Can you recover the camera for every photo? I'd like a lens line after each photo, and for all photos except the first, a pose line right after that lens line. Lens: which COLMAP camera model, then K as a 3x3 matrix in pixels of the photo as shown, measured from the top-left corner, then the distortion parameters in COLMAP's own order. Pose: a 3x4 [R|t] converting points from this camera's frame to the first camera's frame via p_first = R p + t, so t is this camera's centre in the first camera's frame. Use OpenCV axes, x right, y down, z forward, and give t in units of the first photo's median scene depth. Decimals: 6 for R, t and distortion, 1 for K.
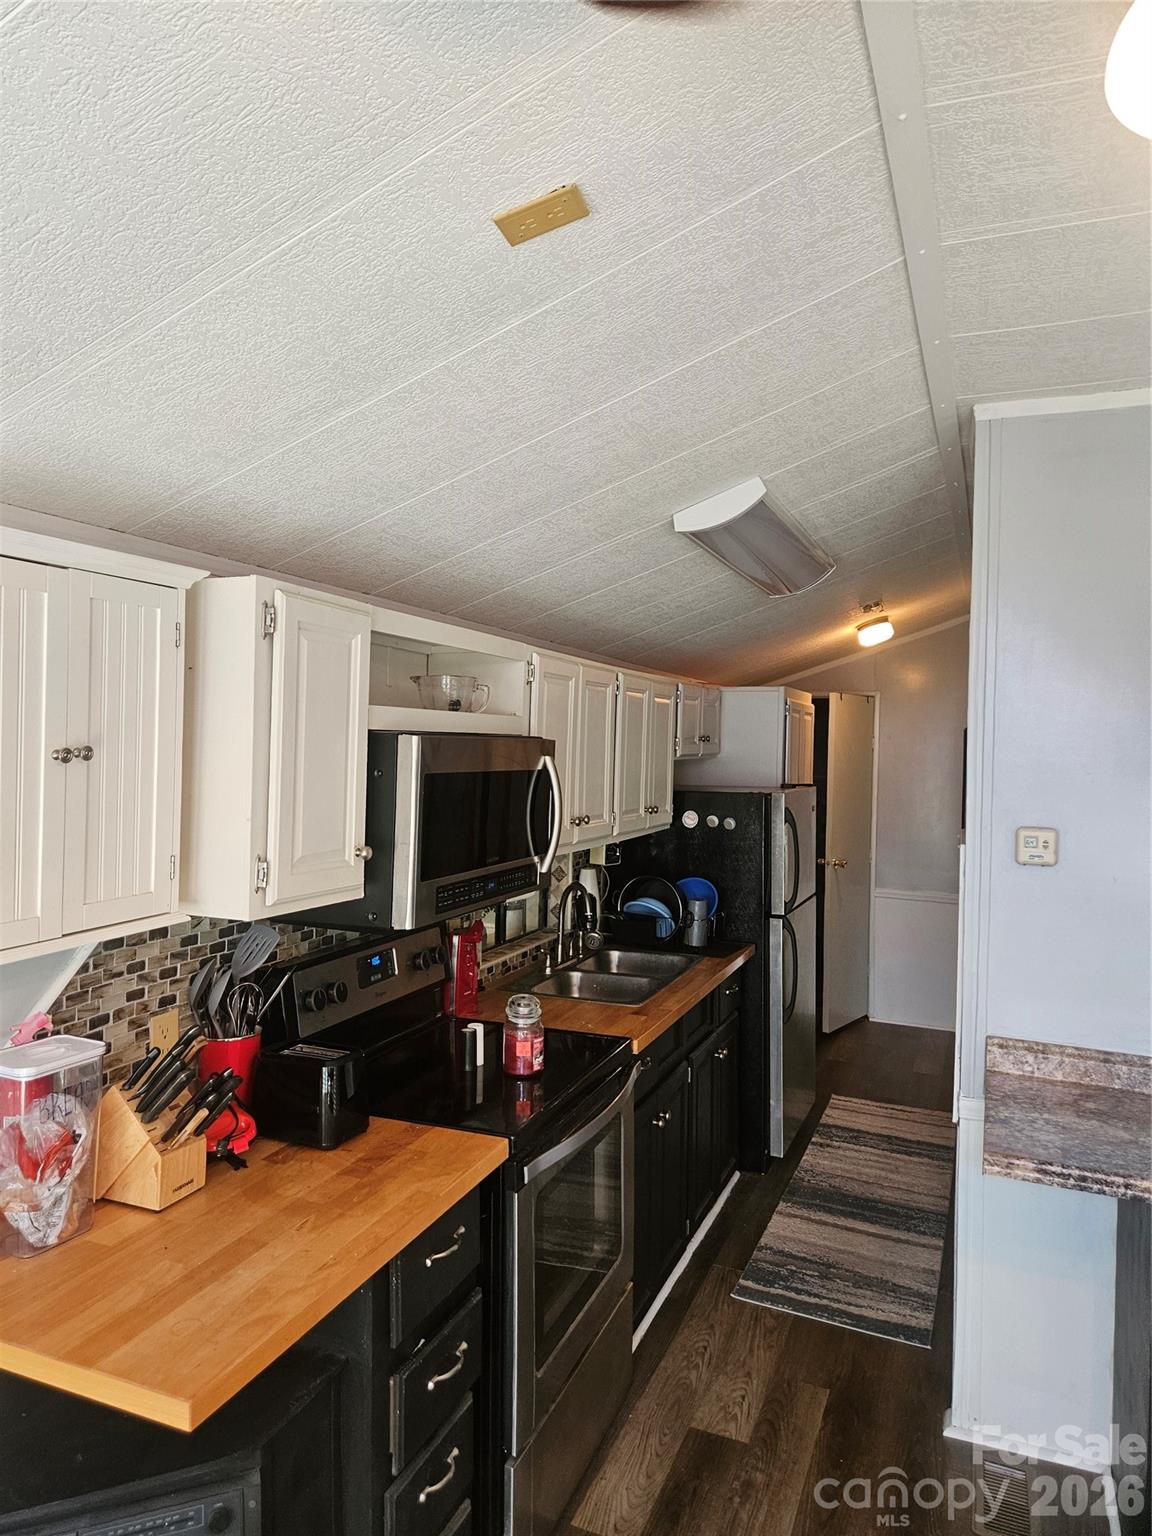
lens RADIAL K [[1026.7, 0, 539.2], [0, 1026.7, 758.2], [0, 0, 1]] dist [0.070142, -0.054718]
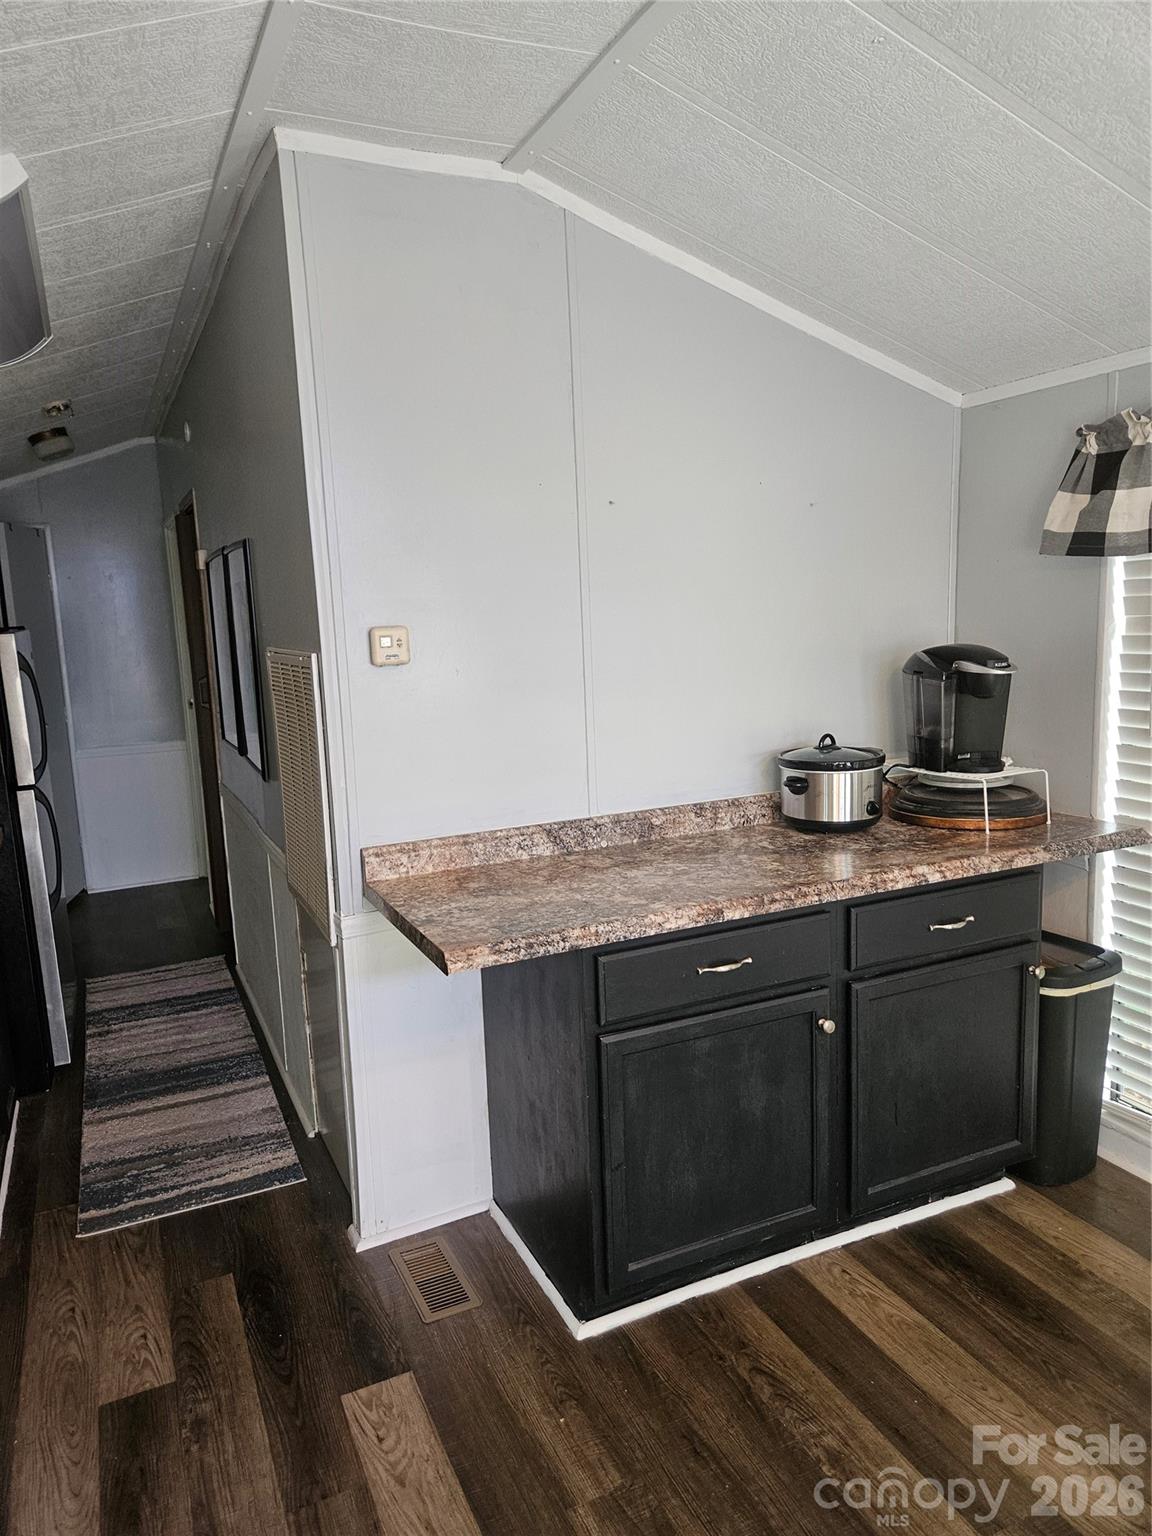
lens RADIAL K [[1026.7, 0, 539.2], [0, 1026.7, 758.2], [0, 0, 1]] dist [0.070142, -0.054718]
pose [[0.672180, -0.159318, 0.723044, -0.107367], [0.065756, 0.985561, 0.156032, 0.037316], [-0.737462, -0.057337, 0.672950, 0.194816]]
